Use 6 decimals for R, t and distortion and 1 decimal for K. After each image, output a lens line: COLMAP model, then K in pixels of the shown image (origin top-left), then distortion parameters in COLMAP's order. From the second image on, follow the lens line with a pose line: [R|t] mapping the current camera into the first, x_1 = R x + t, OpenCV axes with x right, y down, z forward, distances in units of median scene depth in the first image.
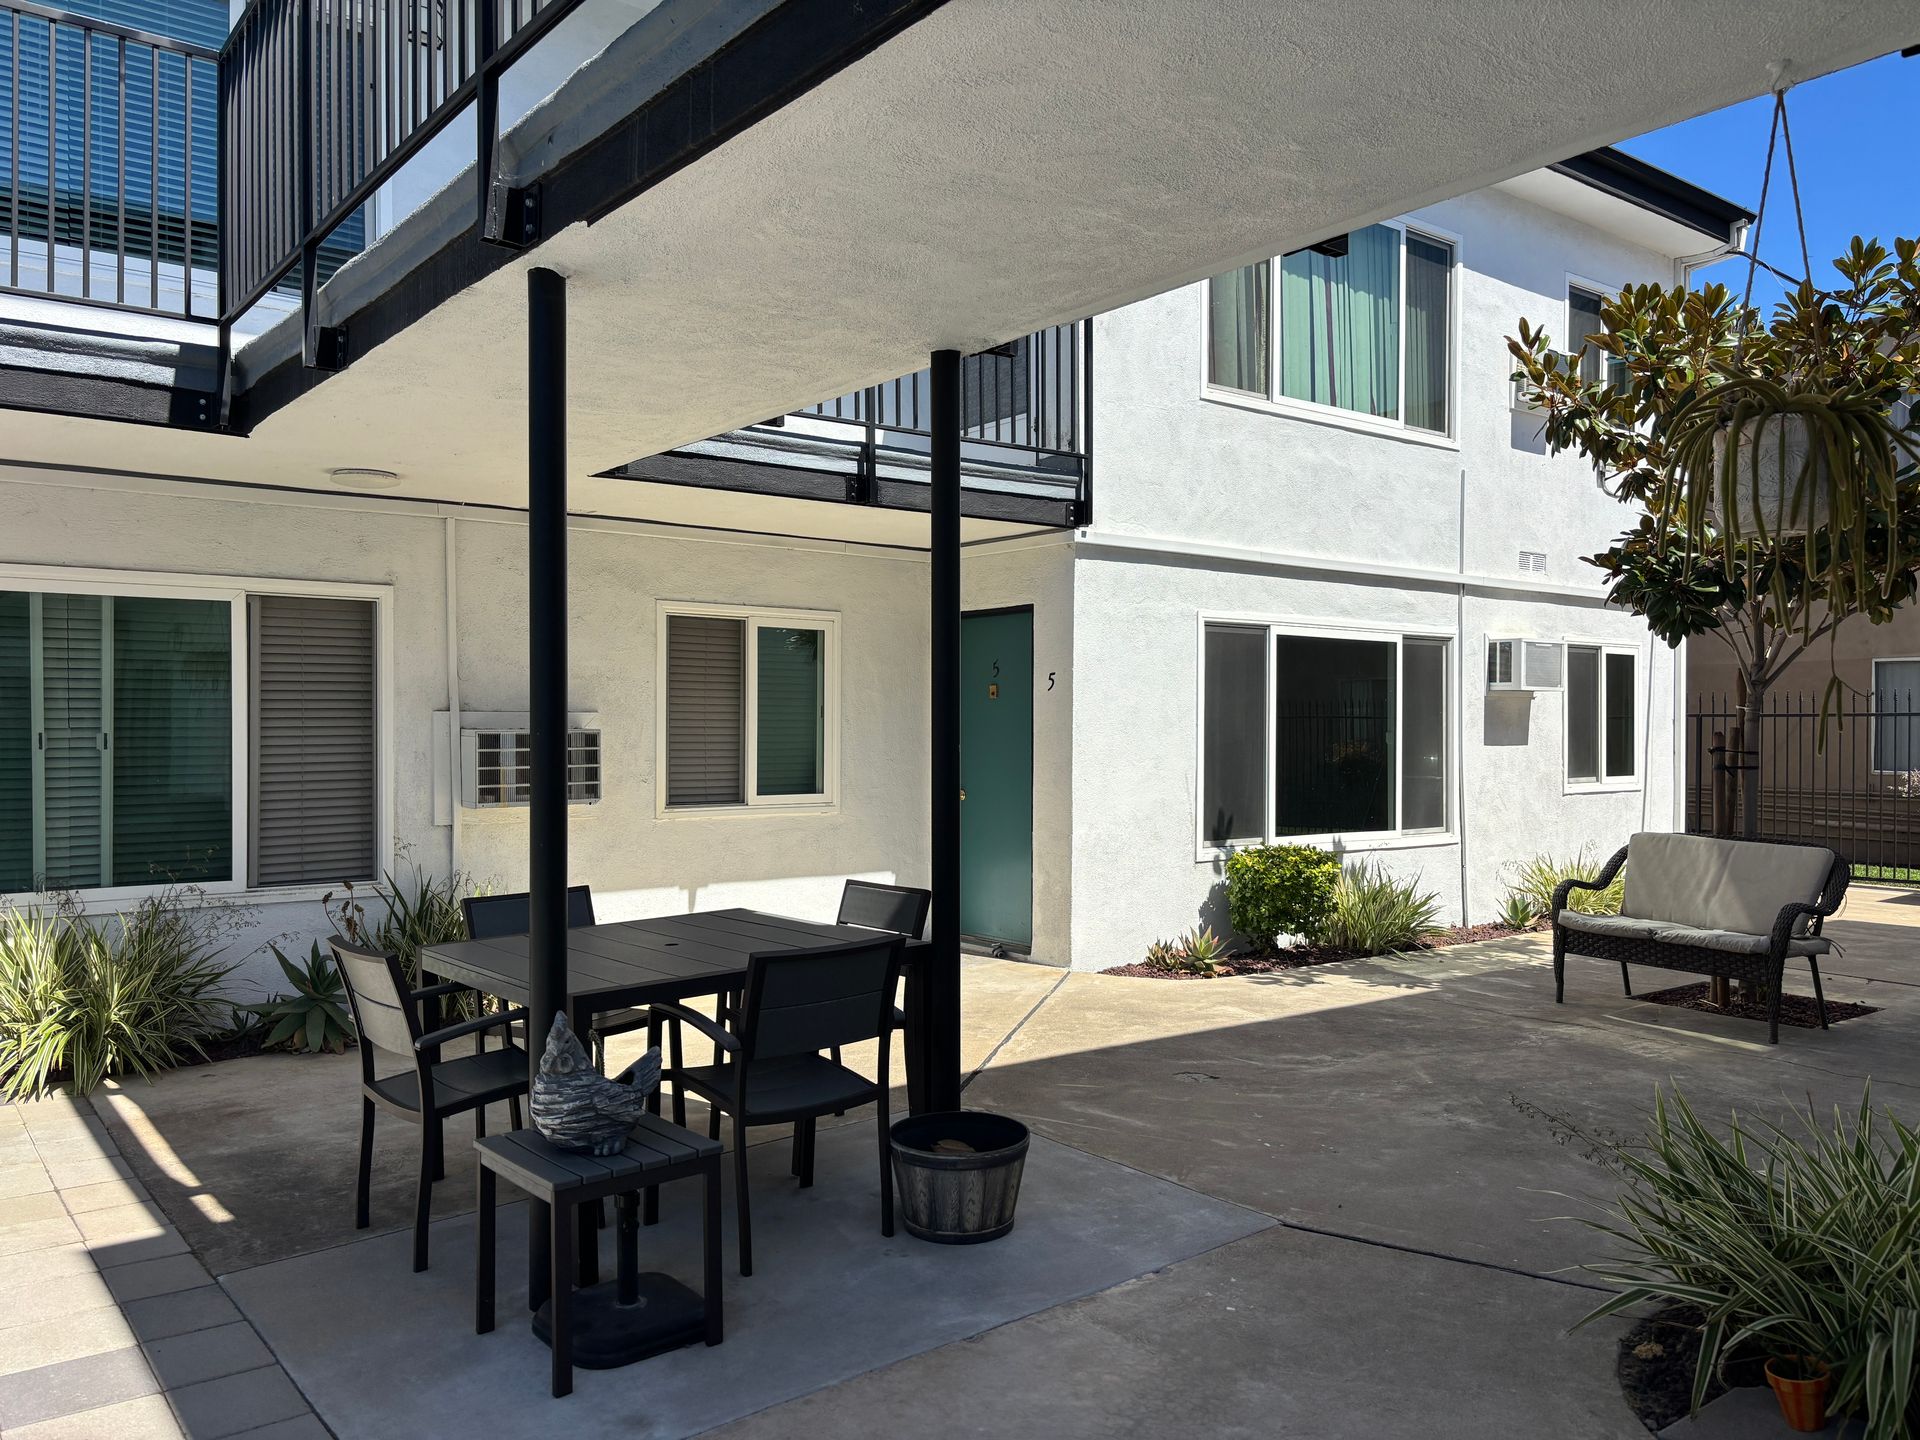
lens RADIAL K [[1461.8, 0, 938.2], [0, 1461.8, 744.8], [0, 0, 1]] dist [0.000874, 0.001883]
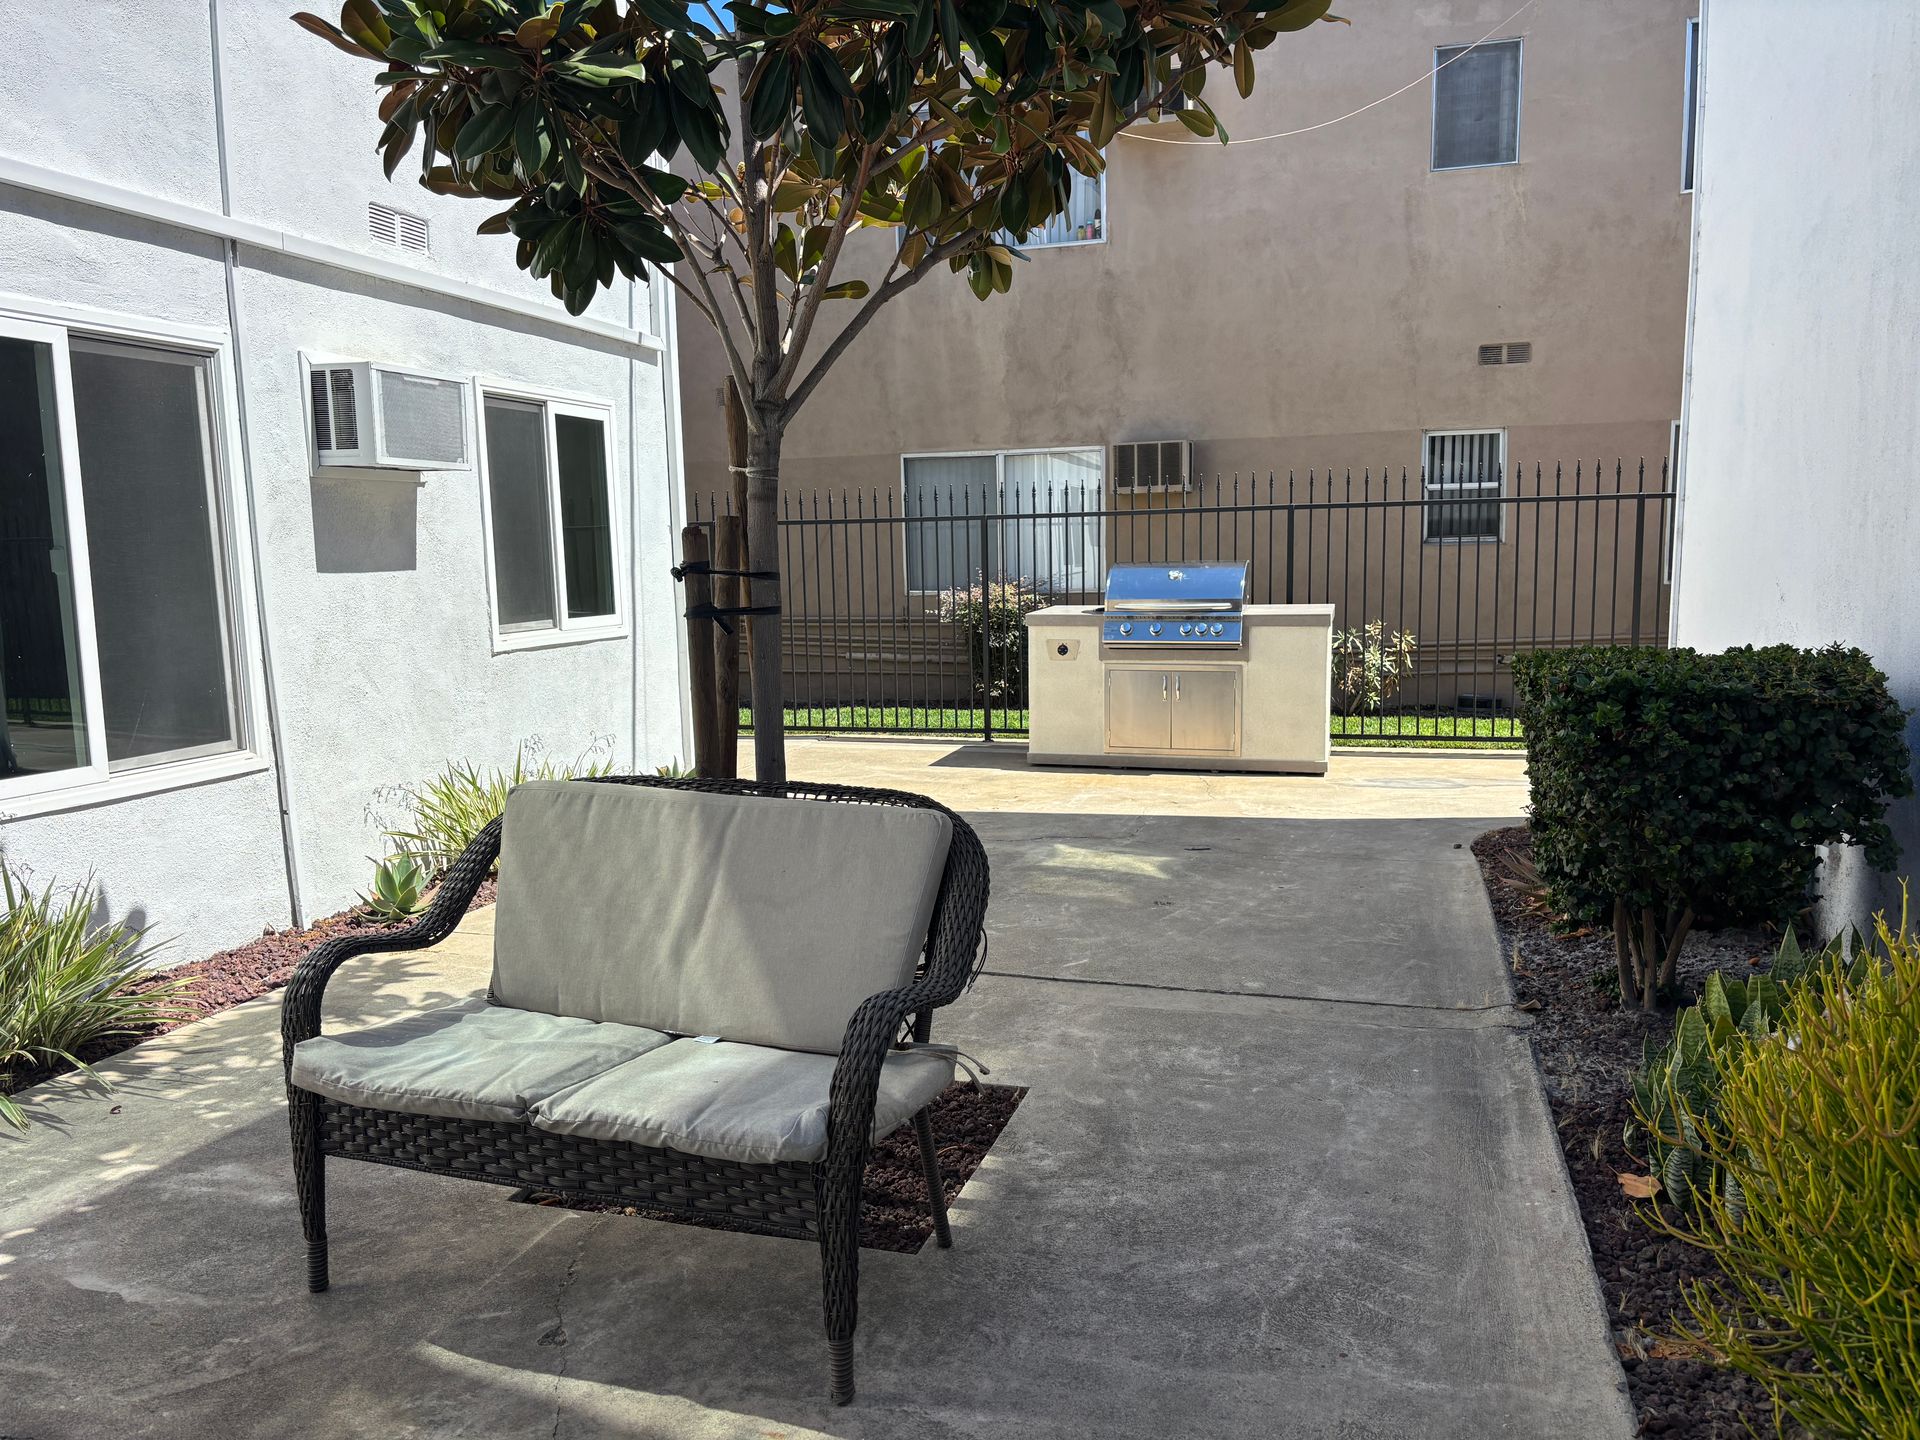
lens RADIAL K [[1427.4, 0, 946.7], [0, 1427.4, 722.8], [0, 0, 1]] dist [0.043563, 0.001074]
pose [[0.812969, -0.091599, 0.575057, 0.267173], [0.030706, 0.992920, 0.114750, 0.001483], [-0.581496, -0.075630, 0.810026, 0.471655]]
